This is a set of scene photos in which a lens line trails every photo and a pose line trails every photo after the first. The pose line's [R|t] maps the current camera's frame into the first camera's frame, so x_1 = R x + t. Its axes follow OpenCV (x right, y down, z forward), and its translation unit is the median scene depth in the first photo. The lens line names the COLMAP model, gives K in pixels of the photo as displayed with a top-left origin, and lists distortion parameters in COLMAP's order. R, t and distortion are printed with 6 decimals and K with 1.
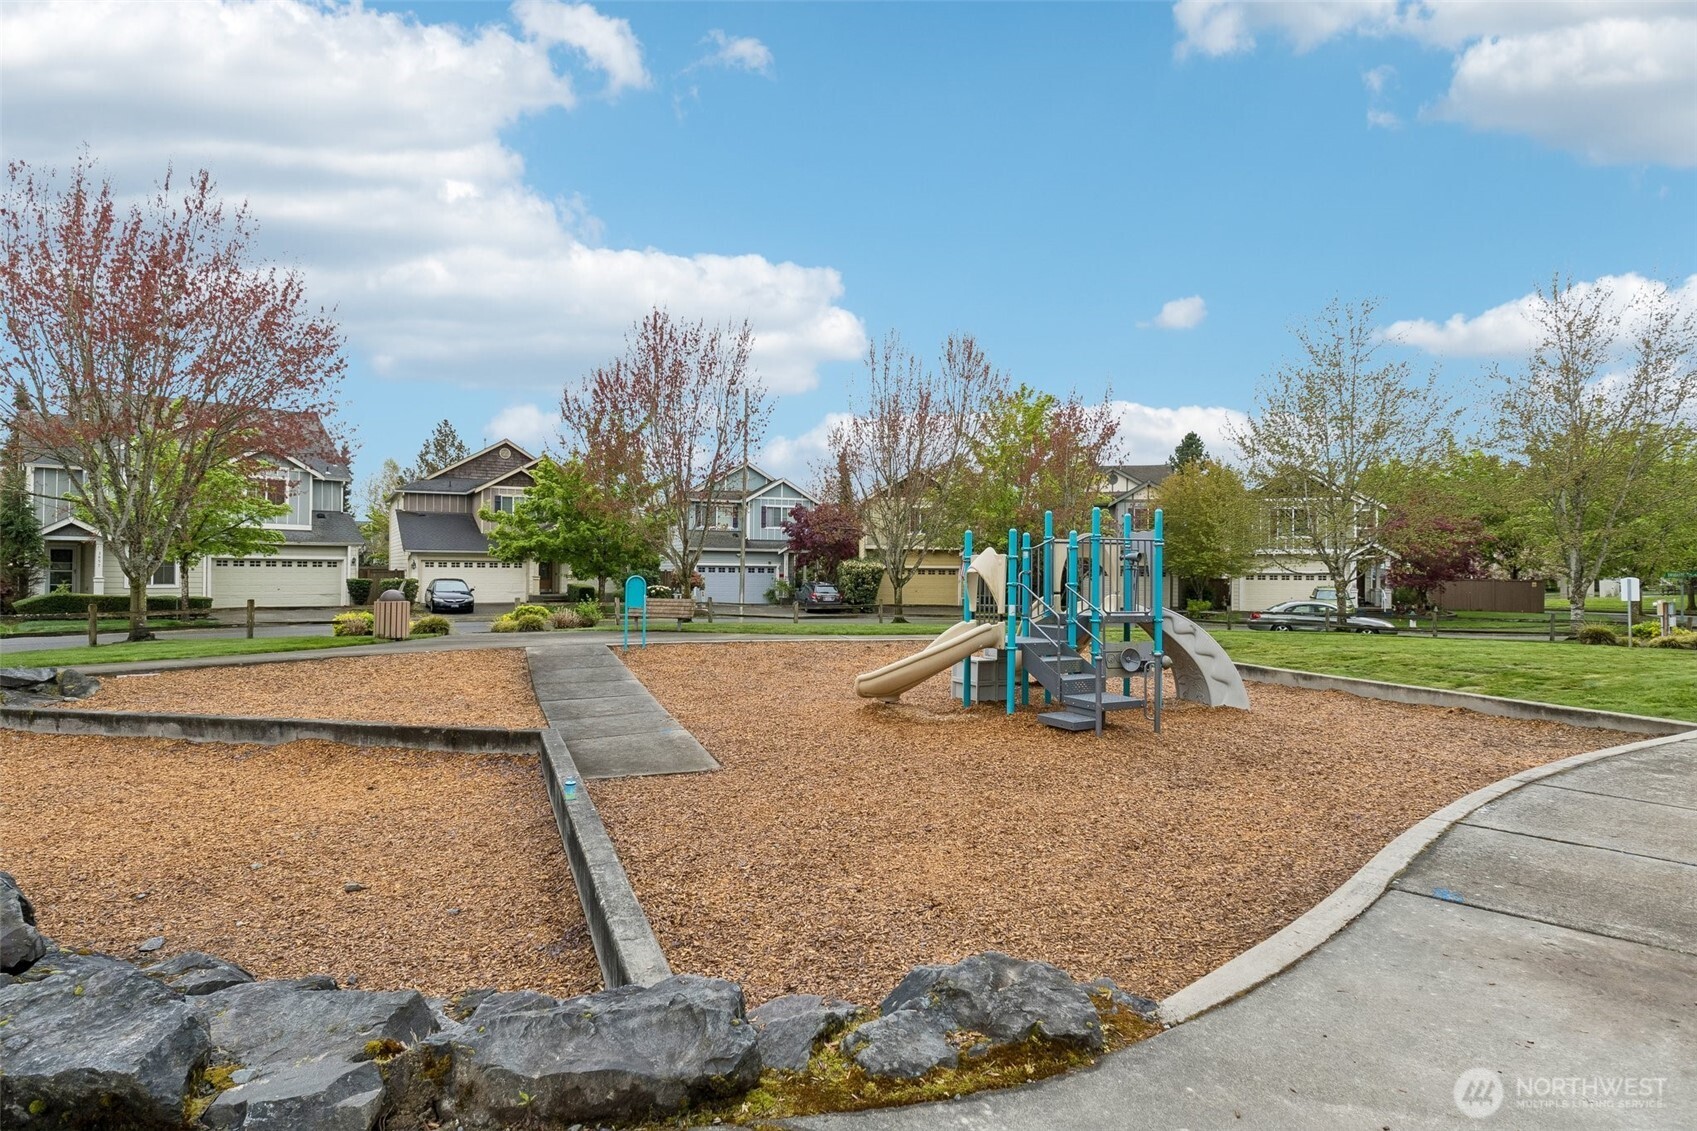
lens RADIAL K [[983.7, 0, 847.5], [0, 983.7, 566.0], [0, 0, 1]] dist [0.001968, 0.000346]
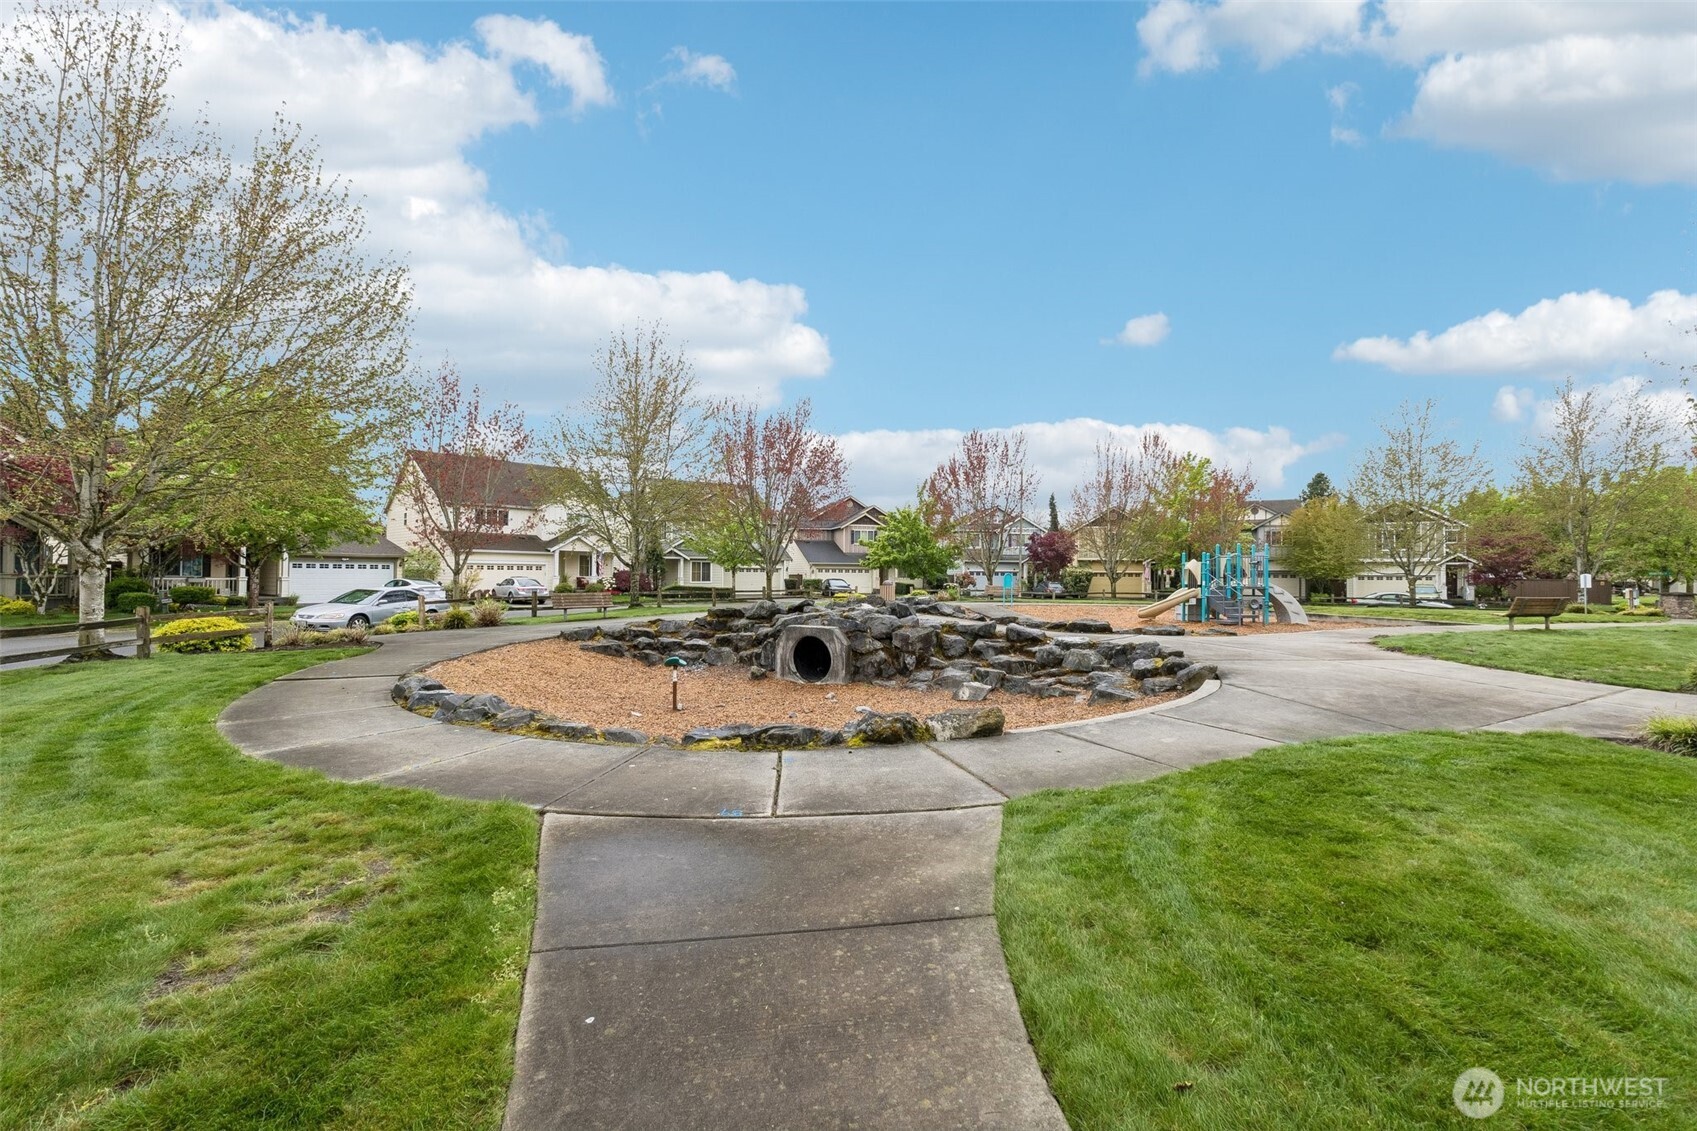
lens RADIAL K [[708.2, 0, 850.4], [0, 708.2, 566.0], [0, 0, 1]] dist [-0.013070, 0.001429]
pose [[0.965932, -0.005094, -0.258747, -0.049913], [0.002506, 0.999944, -0.010330, 0.003081], [0.258785, 0.009330, 0.965890, -0.207490]]
